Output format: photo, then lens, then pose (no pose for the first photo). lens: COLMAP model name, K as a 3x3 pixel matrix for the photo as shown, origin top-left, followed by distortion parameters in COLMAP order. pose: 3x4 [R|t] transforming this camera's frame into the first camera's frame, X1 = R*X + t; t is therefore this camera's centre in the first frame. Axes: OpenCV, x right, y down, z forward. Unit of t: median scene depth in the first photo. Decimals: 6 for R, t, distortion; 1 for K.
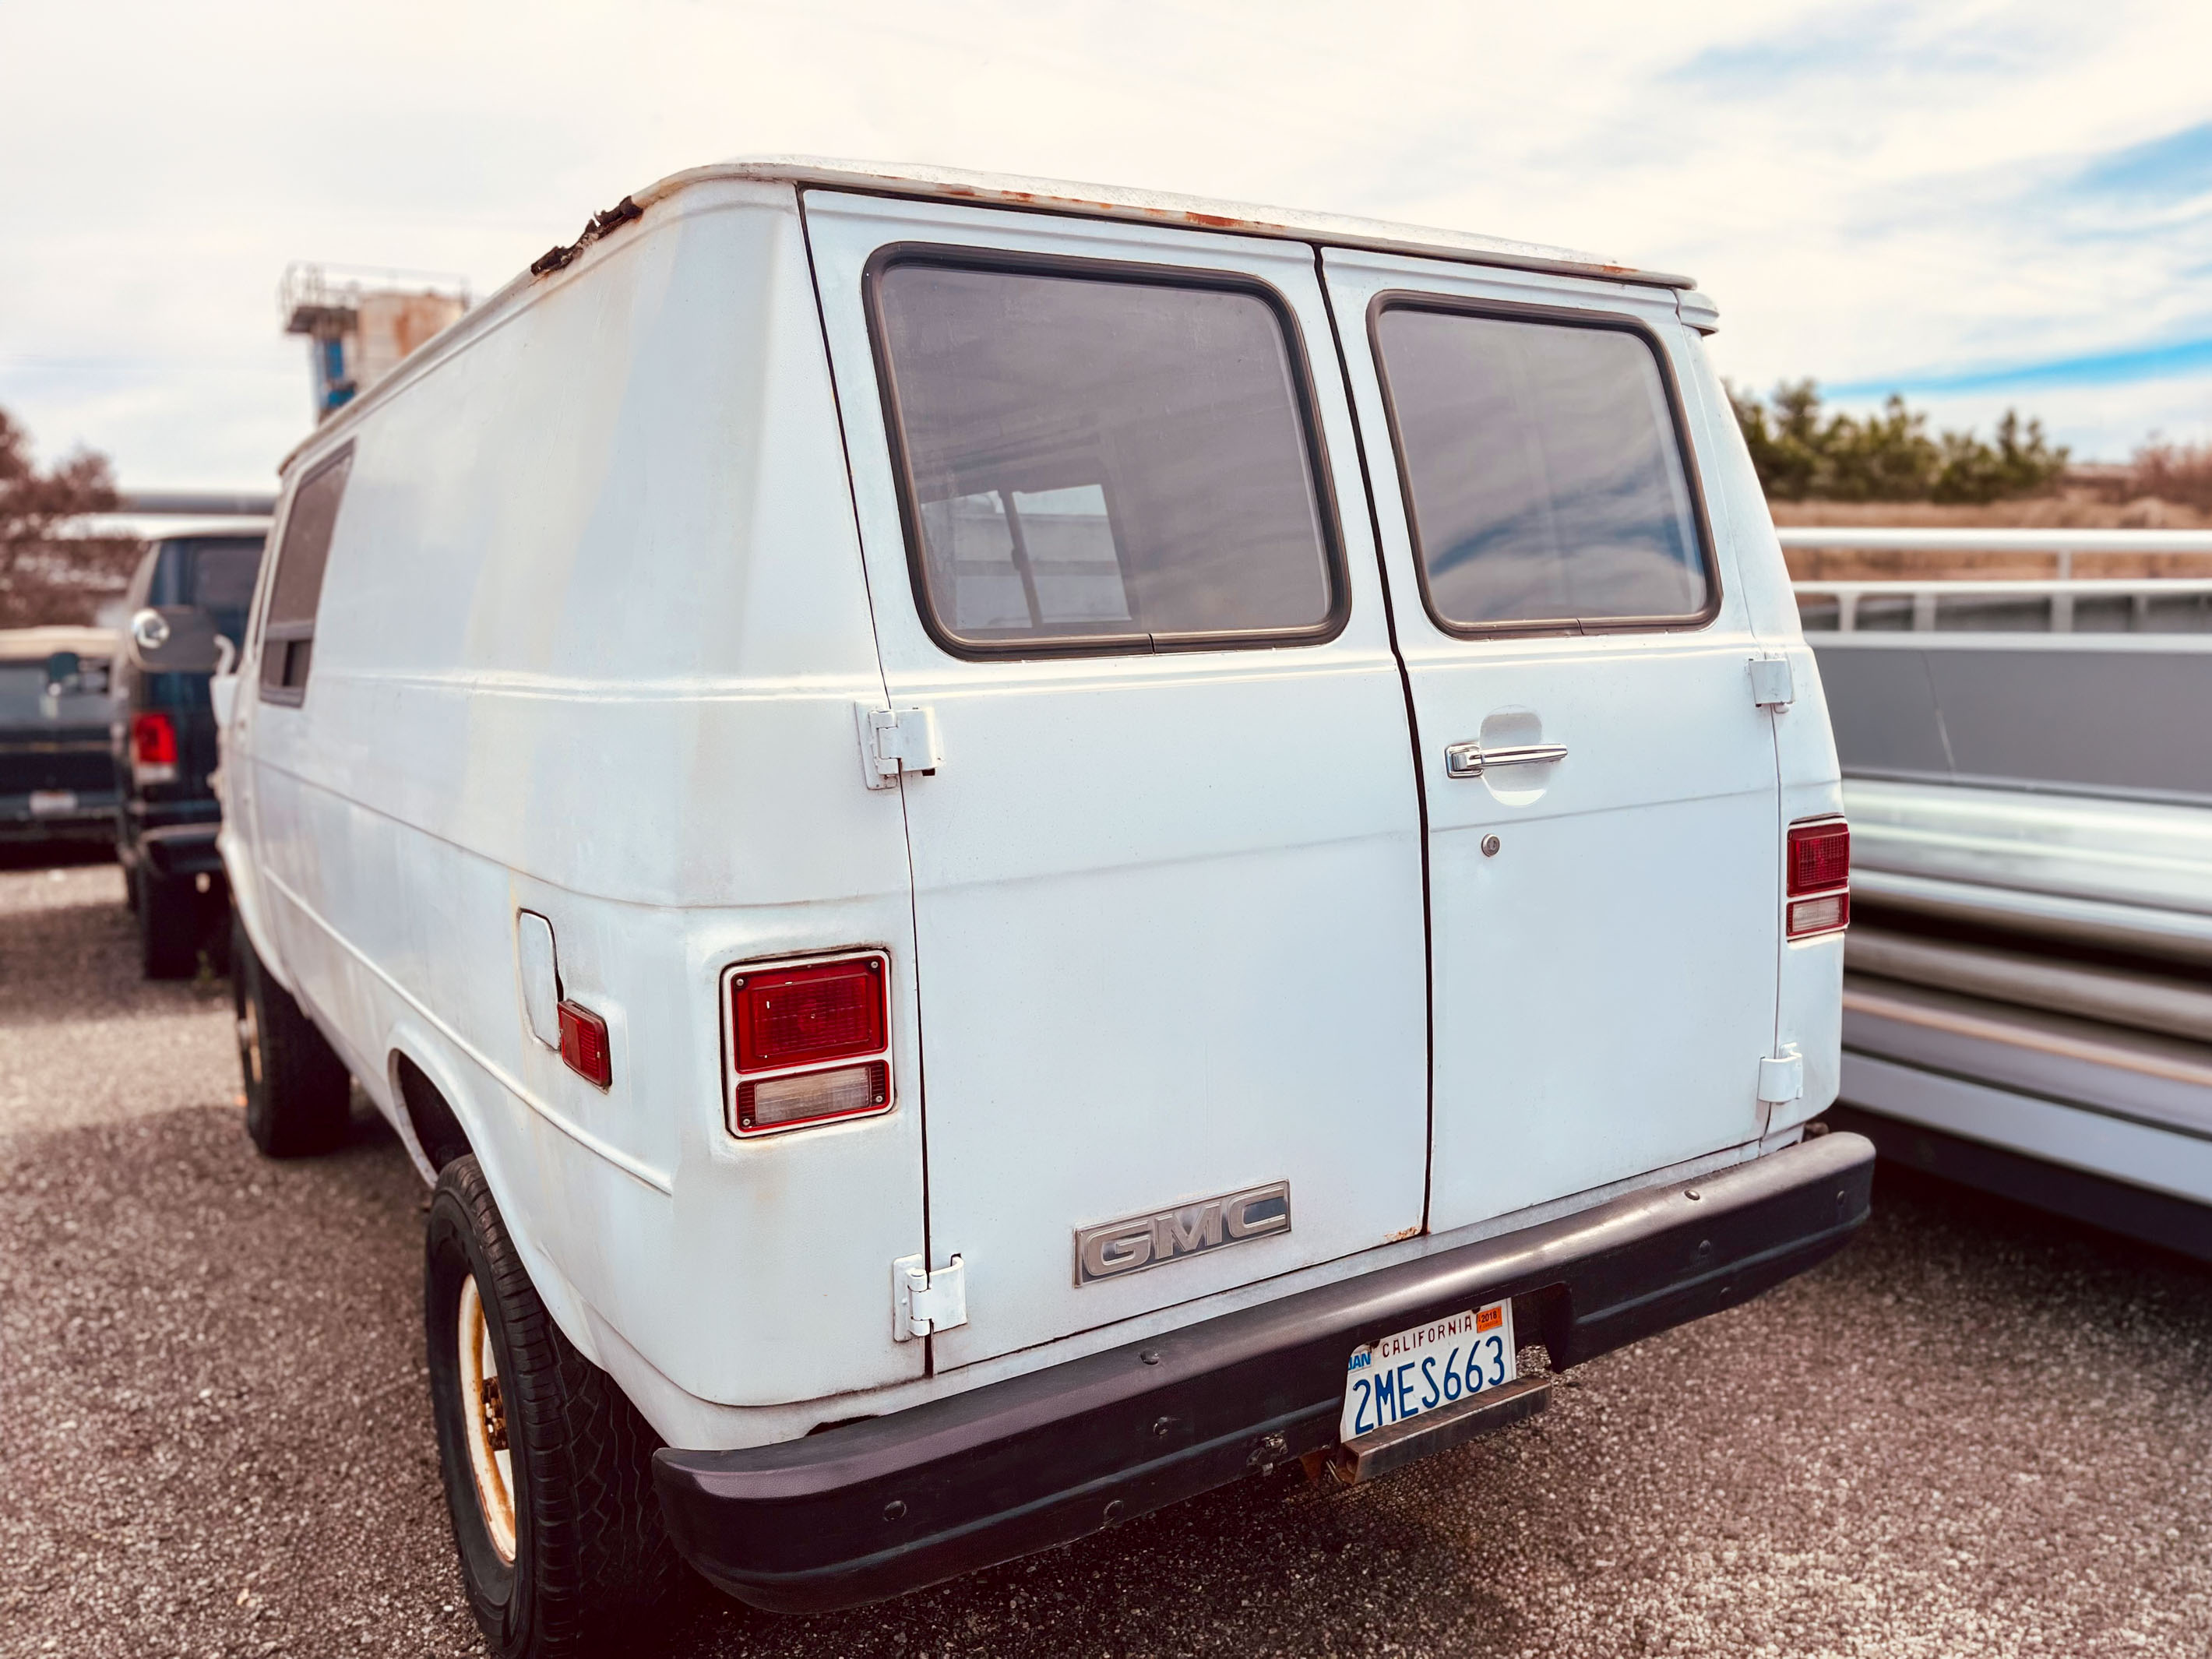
lens RADIAL K [[1689.6, 0, 1106.0], [0, 1689.6, 829.5], [0, 0, 1]] dist [0.012840, -0.000622]
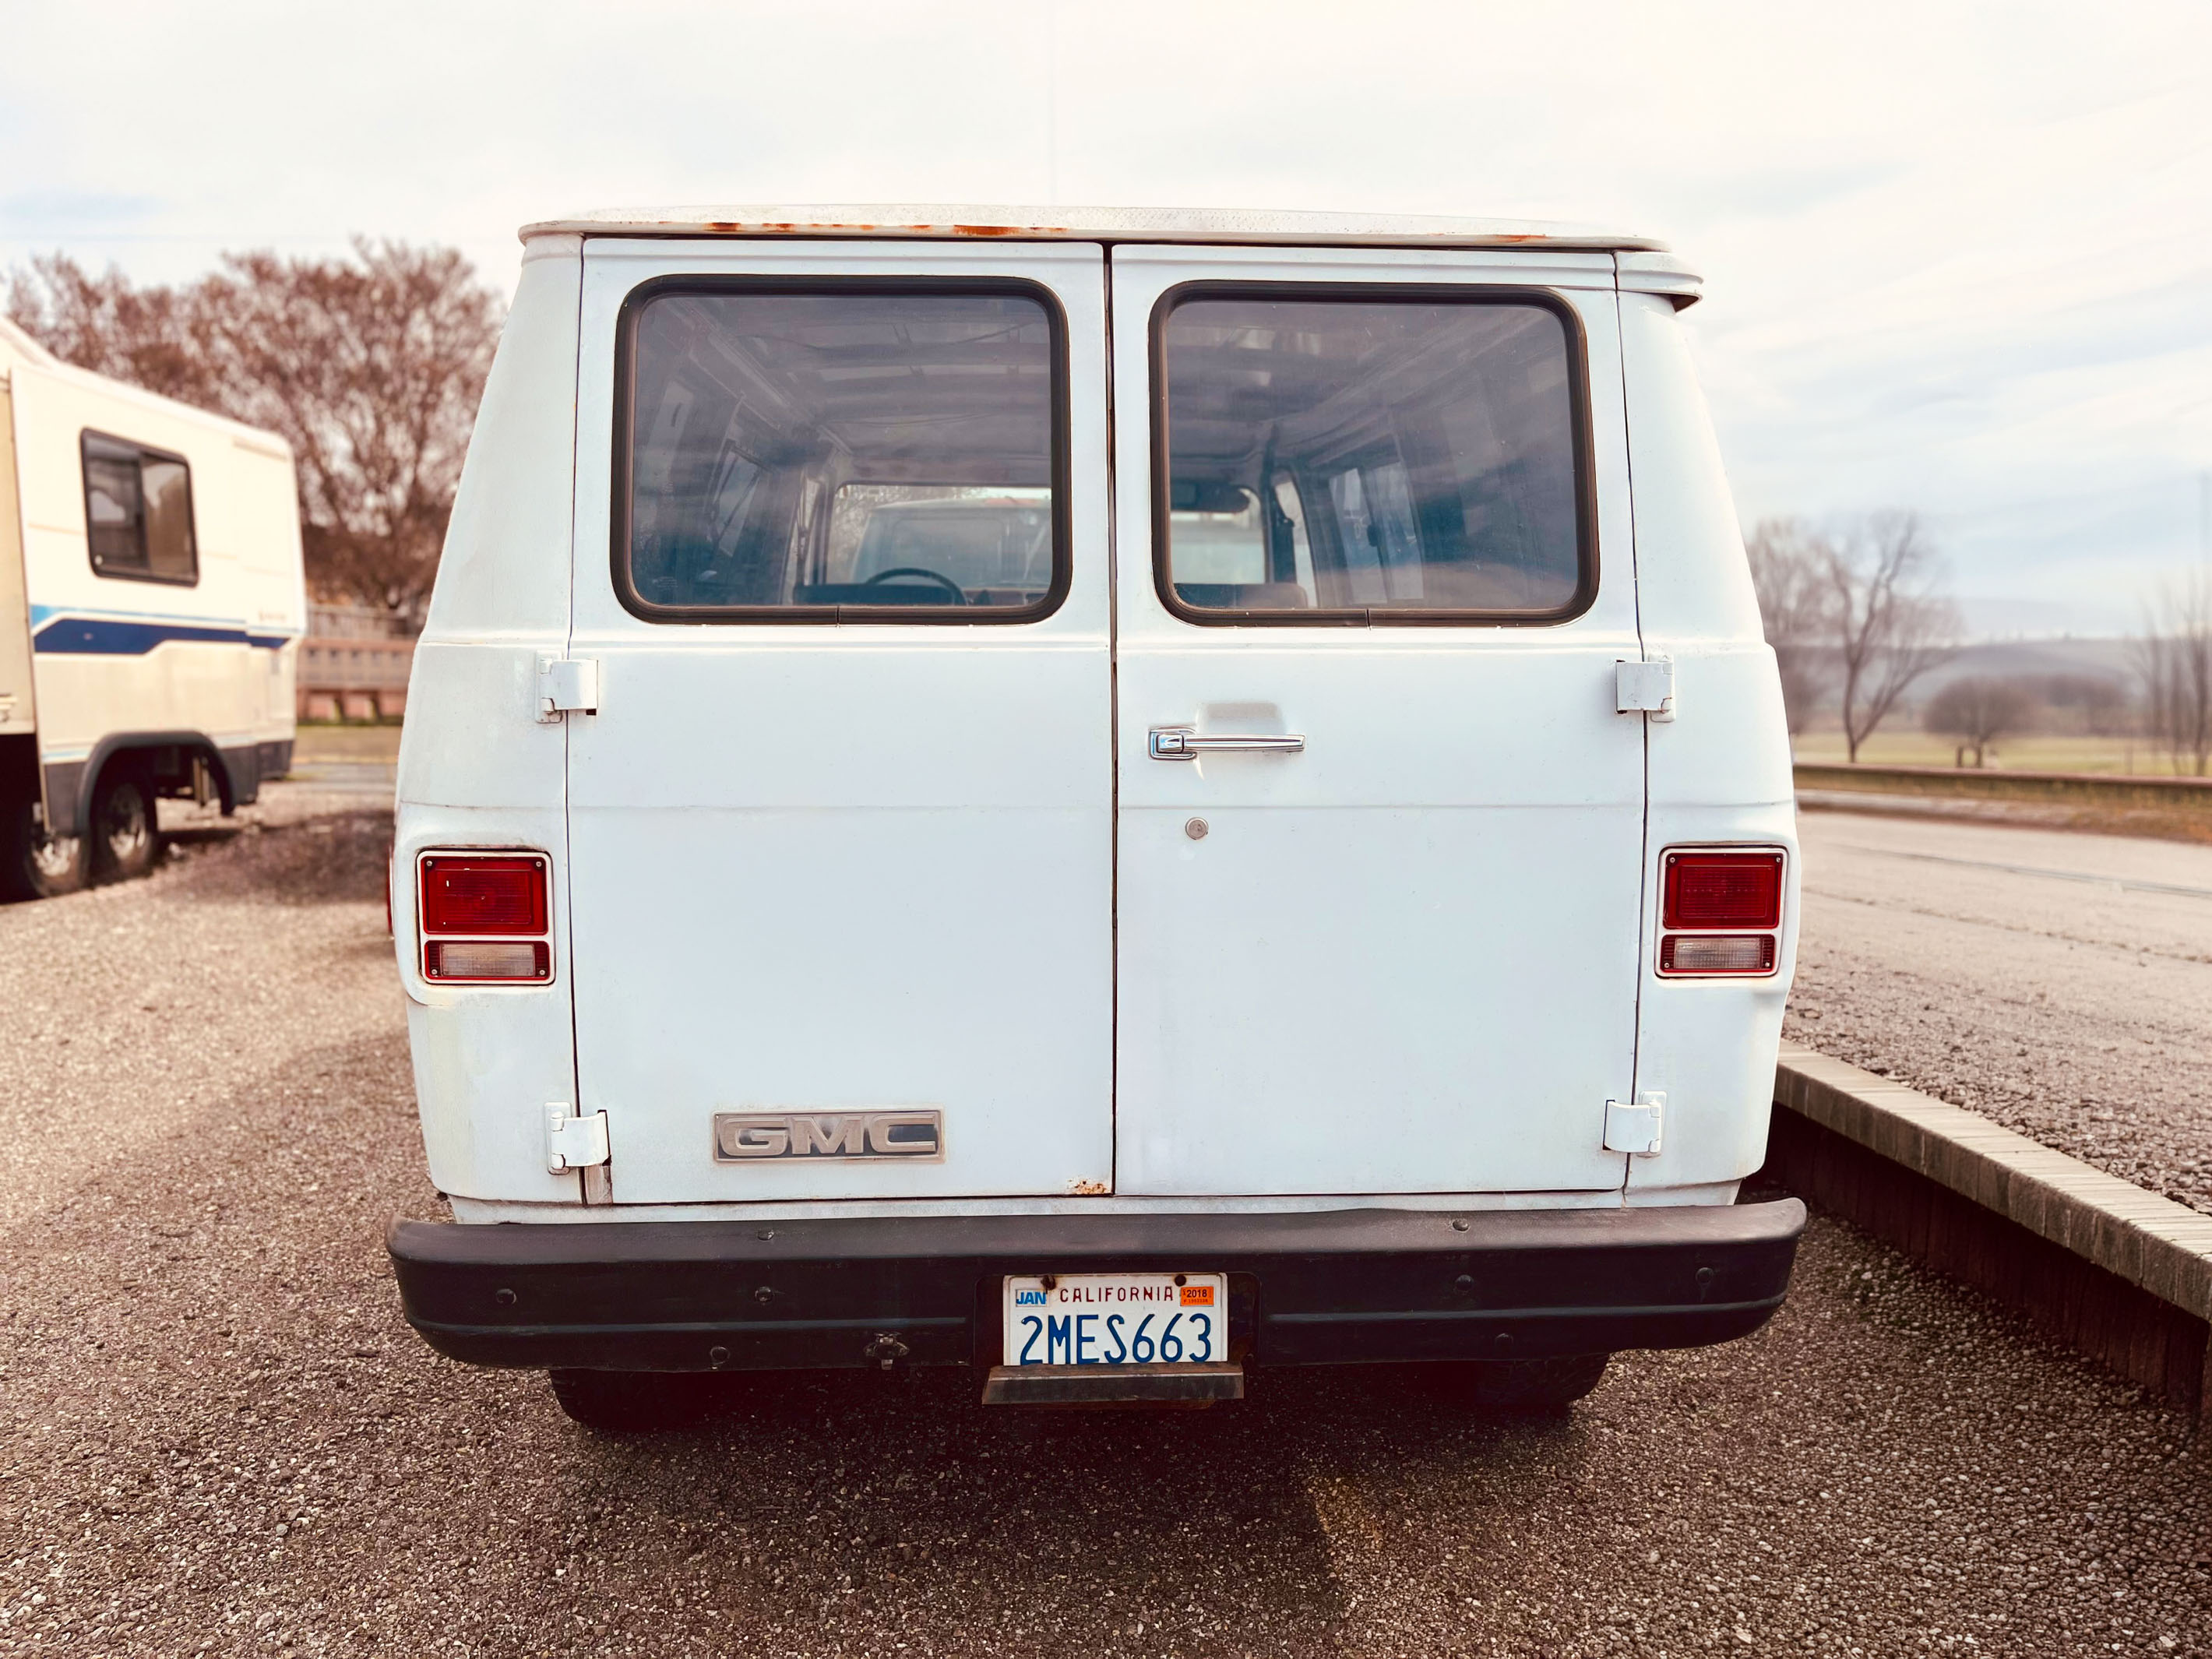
lens RADIAL K [[1689.6, 0, 1106.0], [0, 1689.6, 829.5], [0, 0, 1]] dist [0.012840, -0.000622]
pose [[0.873850, 0.094131, -0.476997, 0.663626], [-0.087972, 0.995498, 0.035289, -0.021053], [0.478171, 0.011125, 0.878196, 0.083117]]
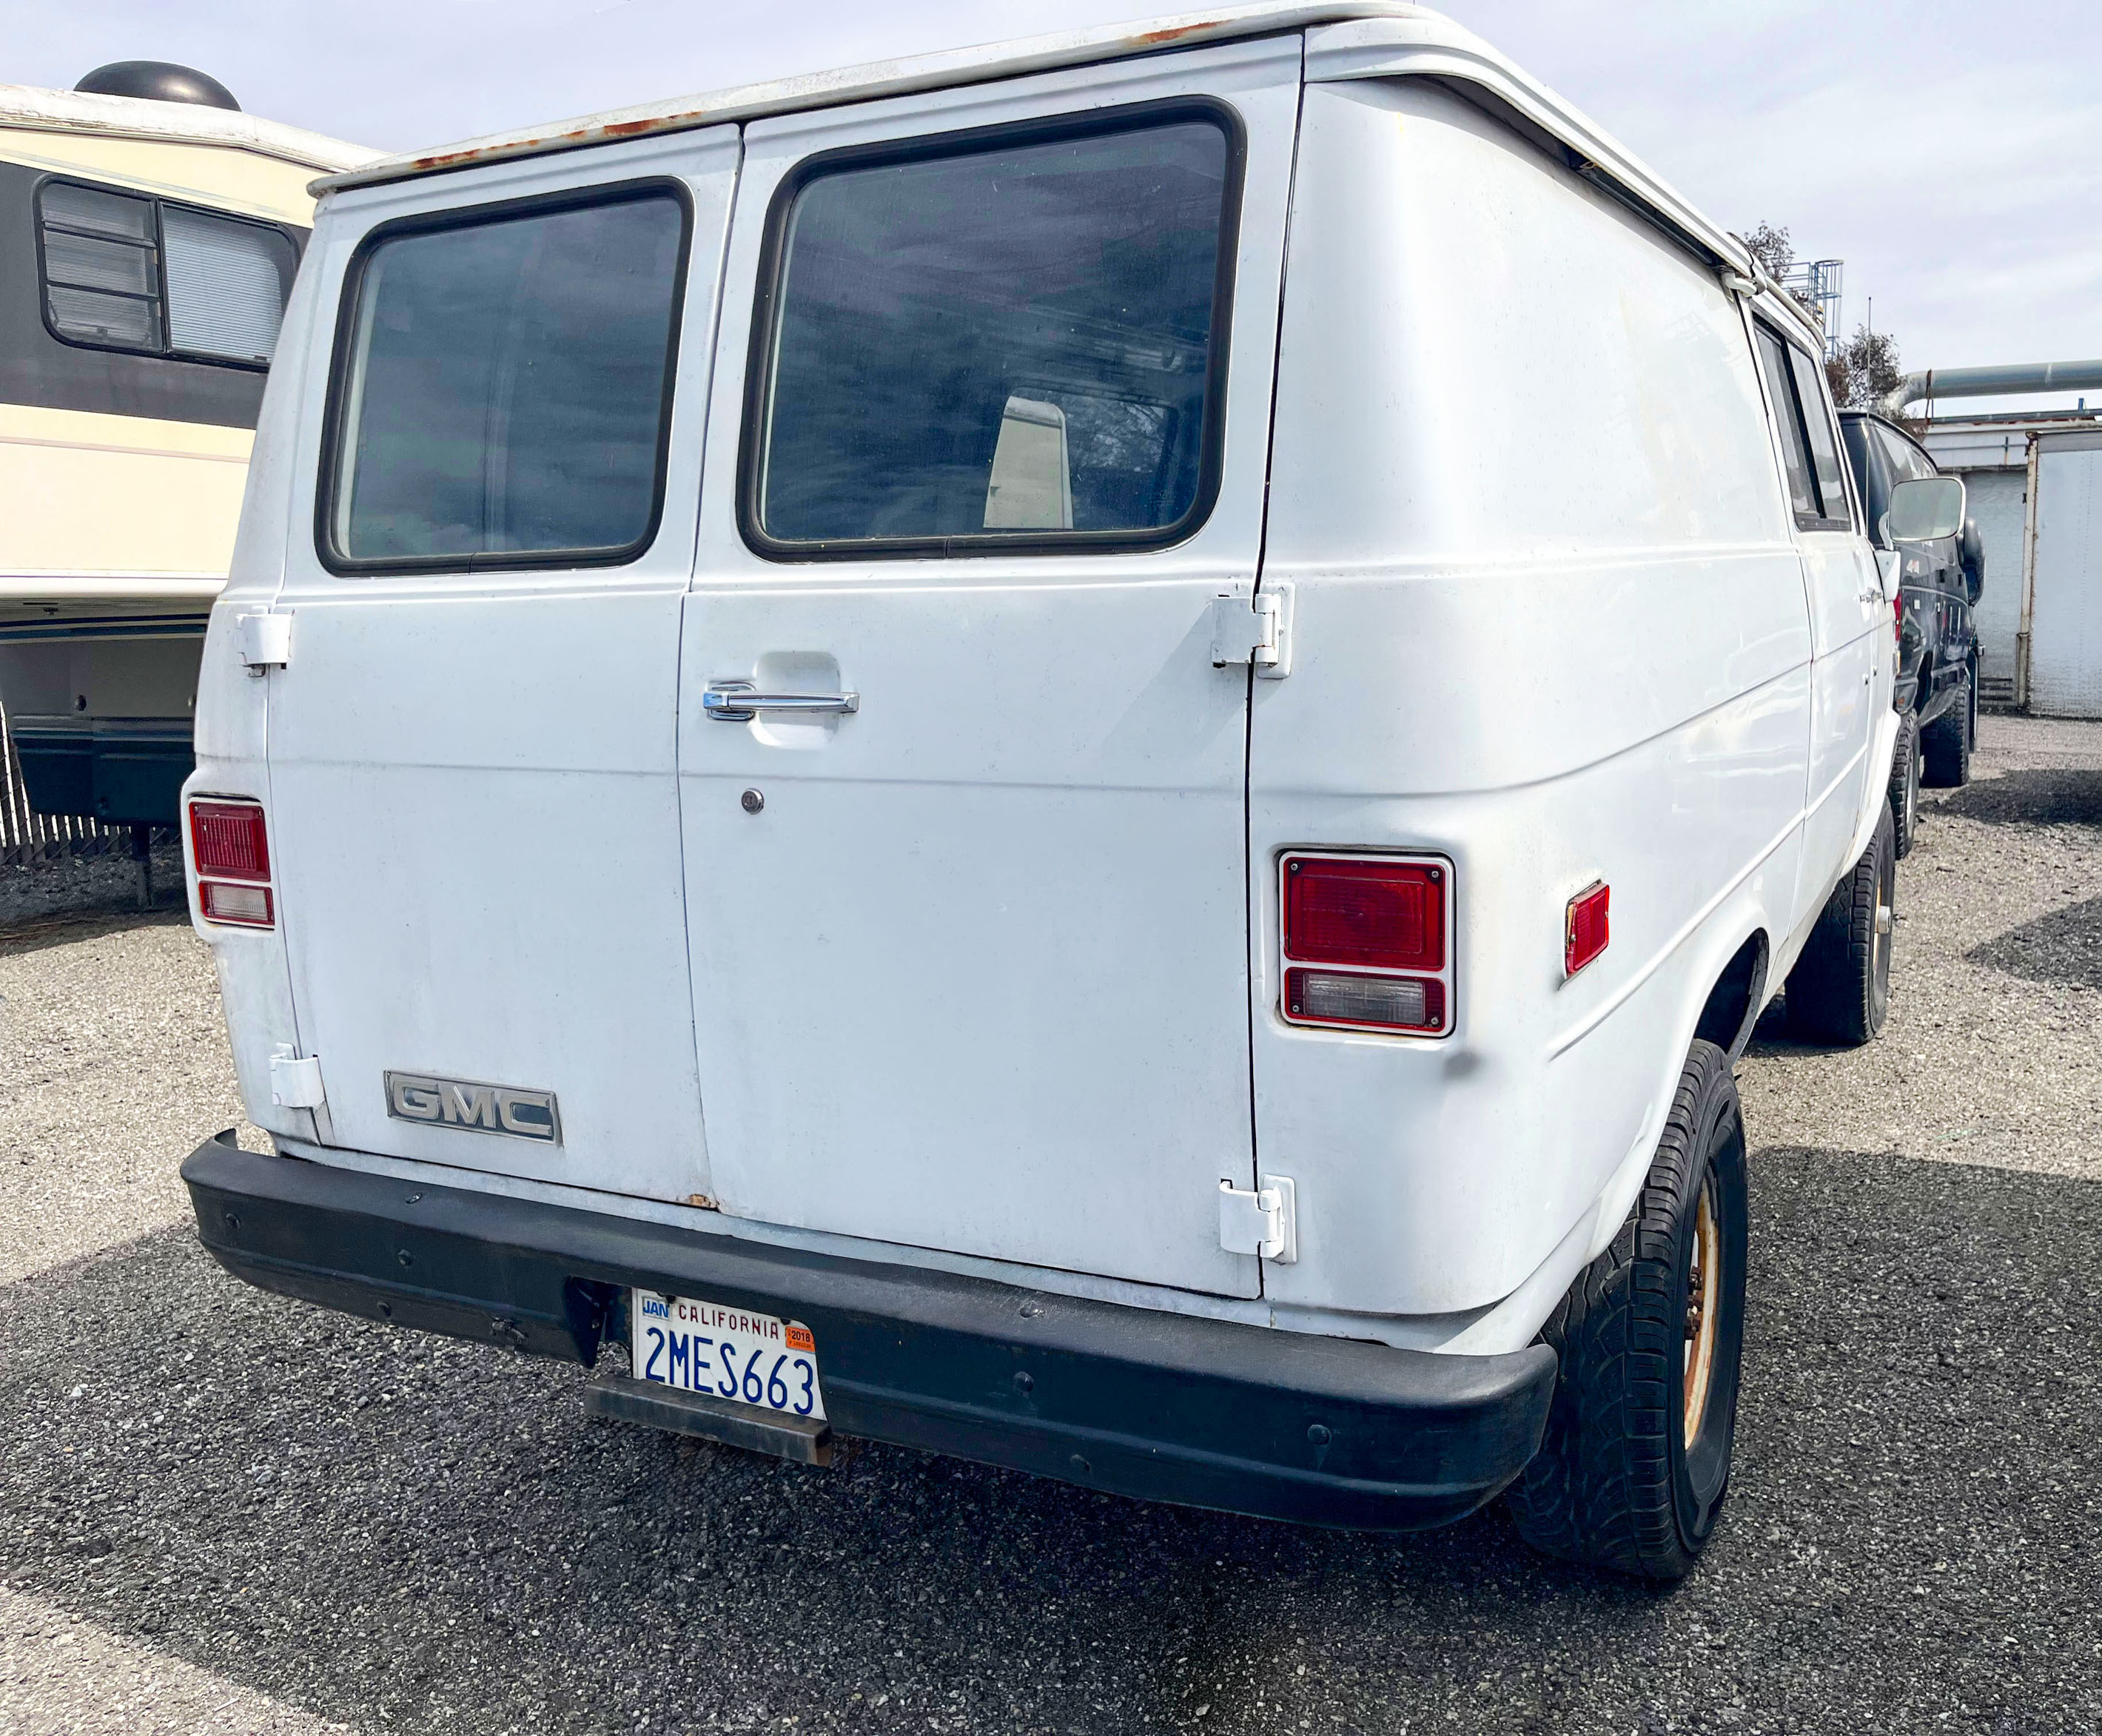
lens RADIAL K [[1812.2, 0, 1165.7], [0, 1812.2, 834.1], [0, 0, 1]] dist [0.004765, 0.004914]
pose [[0.524636, 0.145076, -0.838875, 1.125507], [-0.085508, 0.989370, 0.117626, -0.101971], [0.847022, 0.010020, 0.531464, 0.684601]]
